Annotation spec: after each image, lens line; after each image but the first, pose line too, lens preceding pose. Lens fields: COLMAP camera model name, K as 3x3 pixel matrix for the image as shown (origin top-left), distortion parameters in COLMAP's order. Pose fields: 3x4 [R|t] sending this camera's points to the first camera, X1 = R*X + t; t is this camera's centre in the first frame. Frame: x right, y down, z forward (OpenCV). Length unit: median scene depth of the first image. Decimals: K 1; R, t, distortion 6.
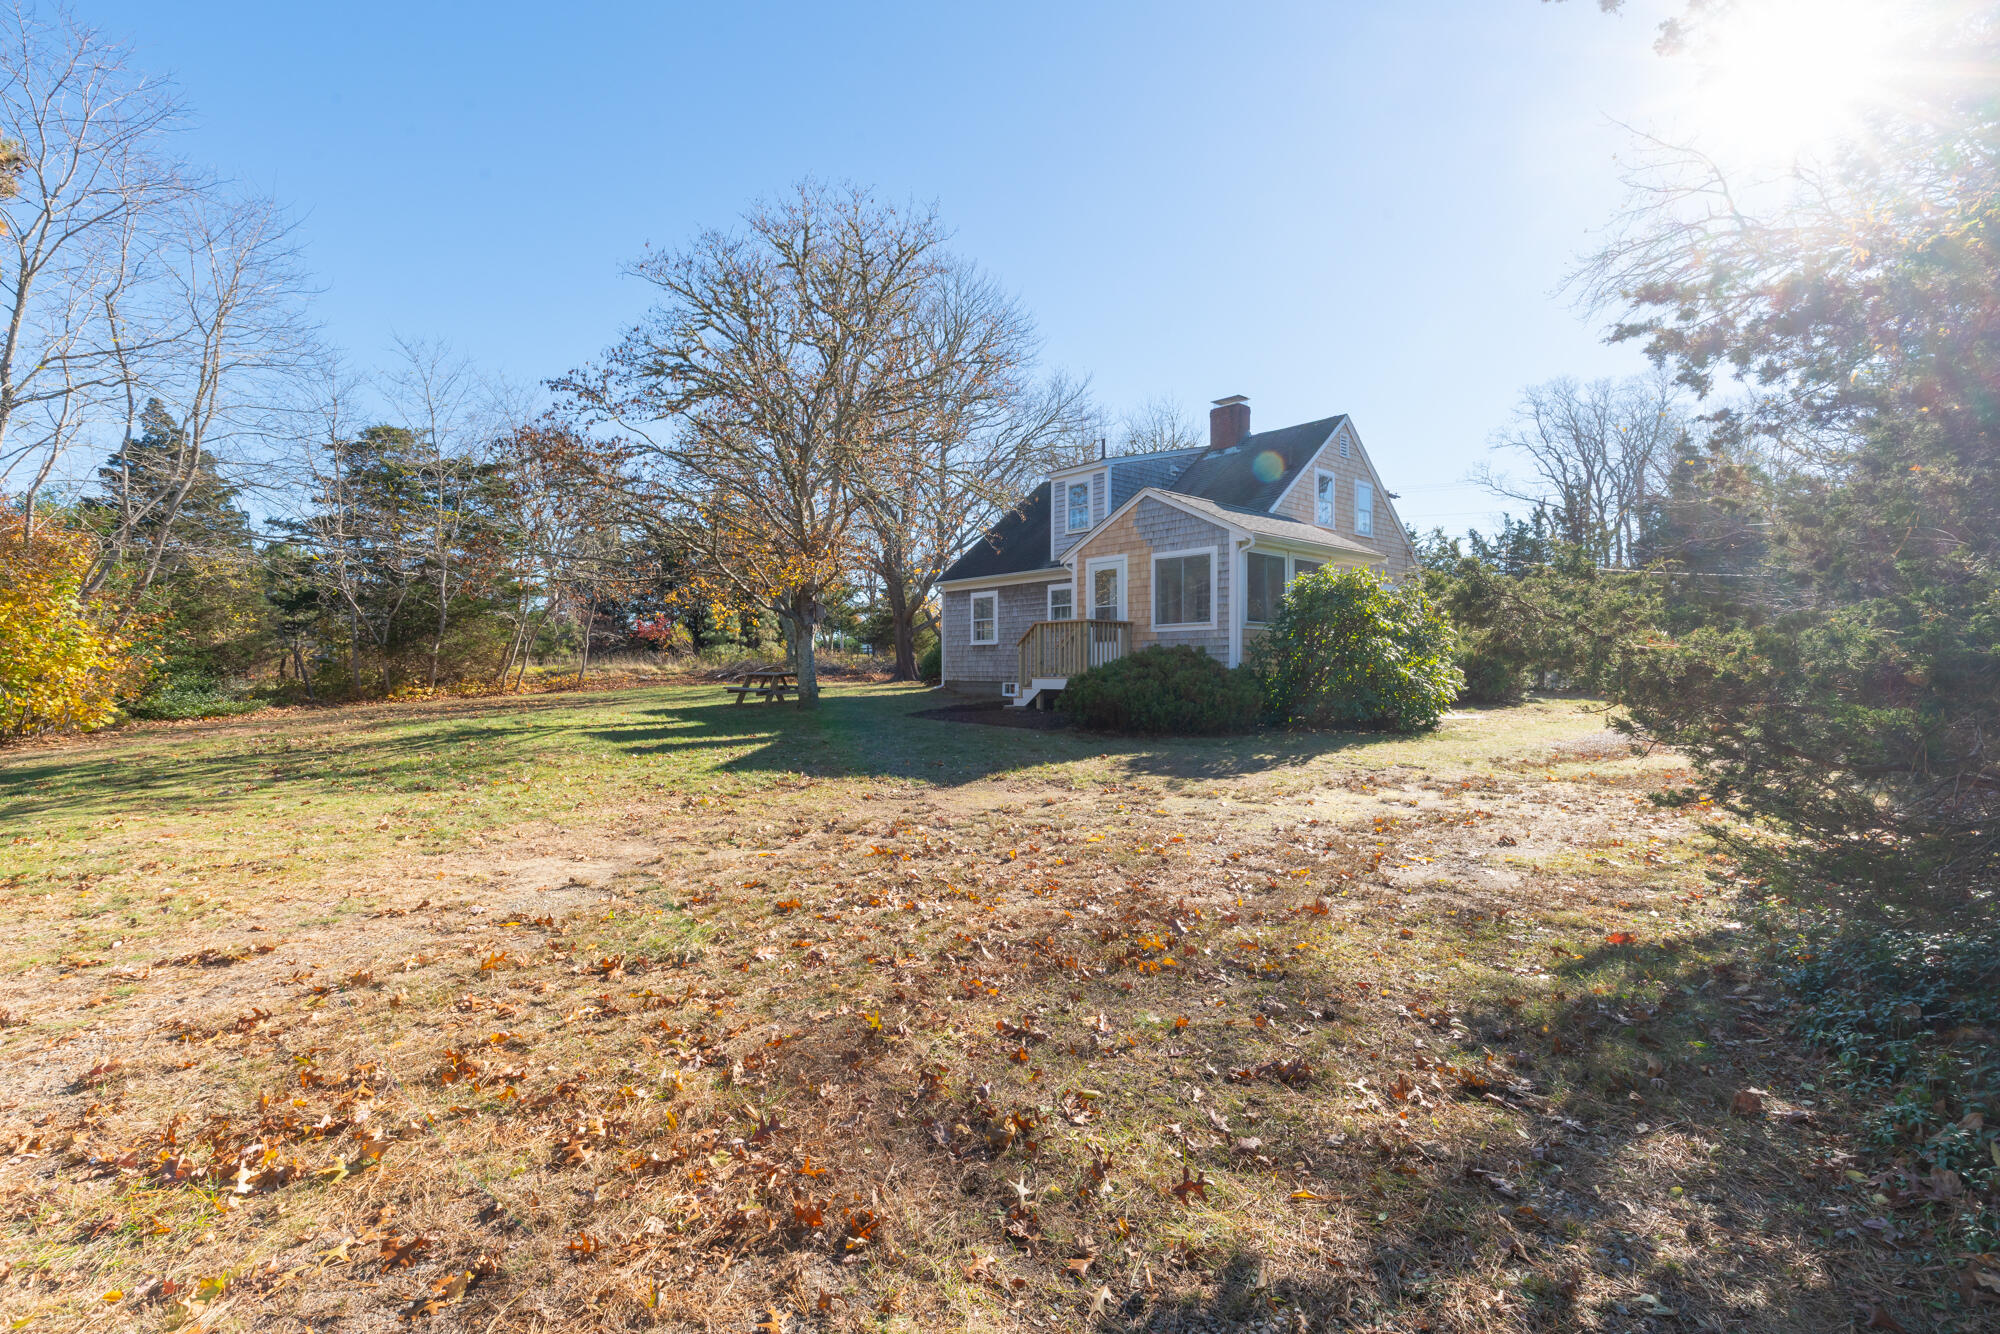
lens RADIAL K [[918.4, 0, 998.7], [0, 918.4, 663.0], [0, 0, 1]] dist [0.004404, -0.000040]
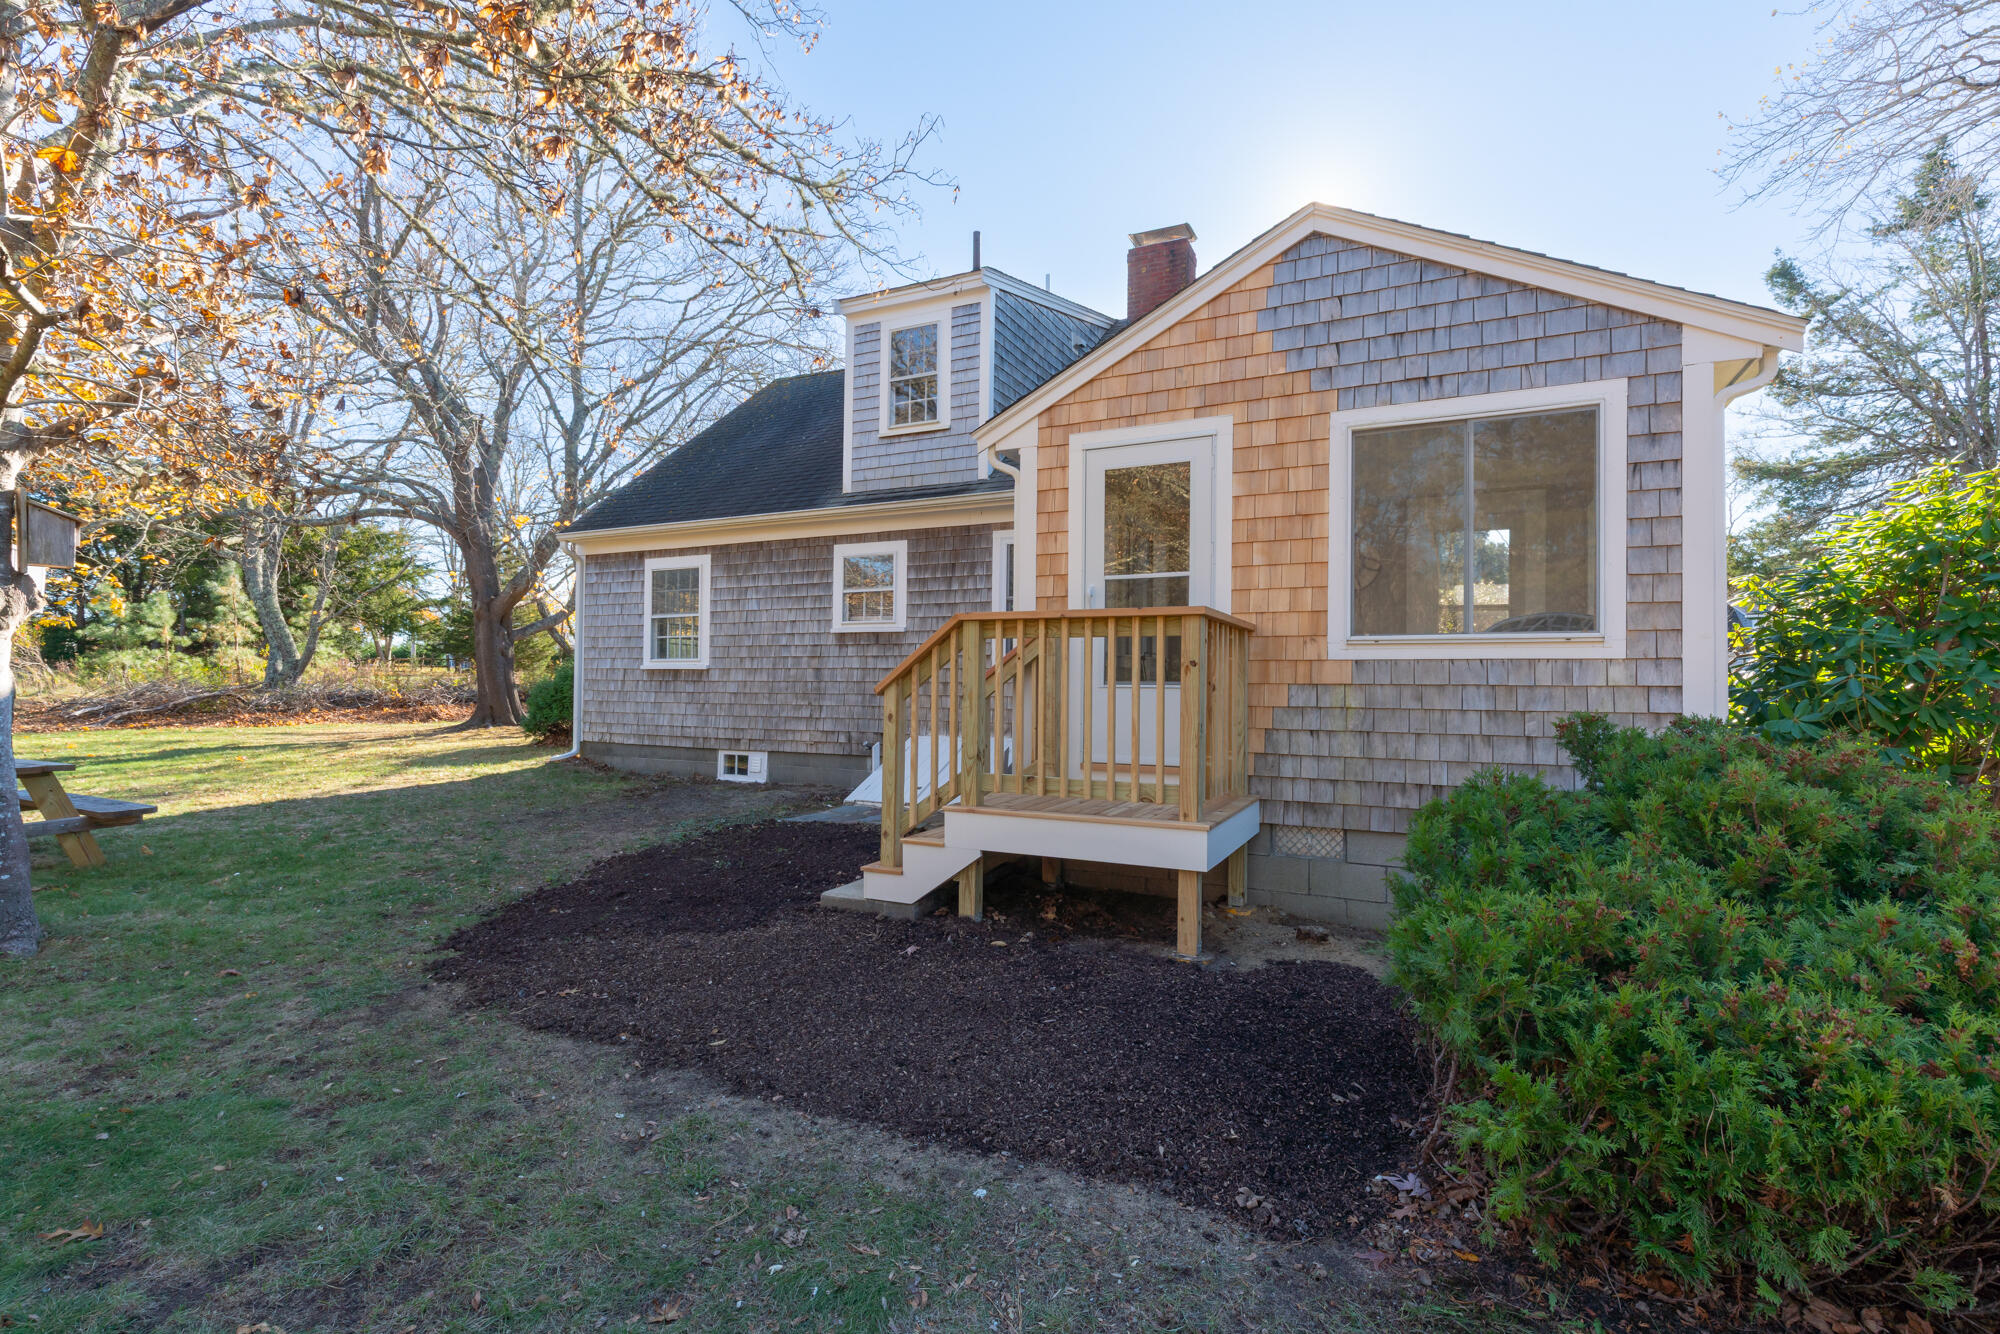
lens RADIAL K [[918.4, 0, 998.7], [0, 918.4, 673.4], [0, 0, 1]] dist [0.004404, -0.000040]
pose [[0.926781, 0.016765, 0.375227, -0.034345], [-0.015170, 0.999859, -0.007203, -0.014700], [-0.375295, 0.000984, 0.926905, 0.440790]]
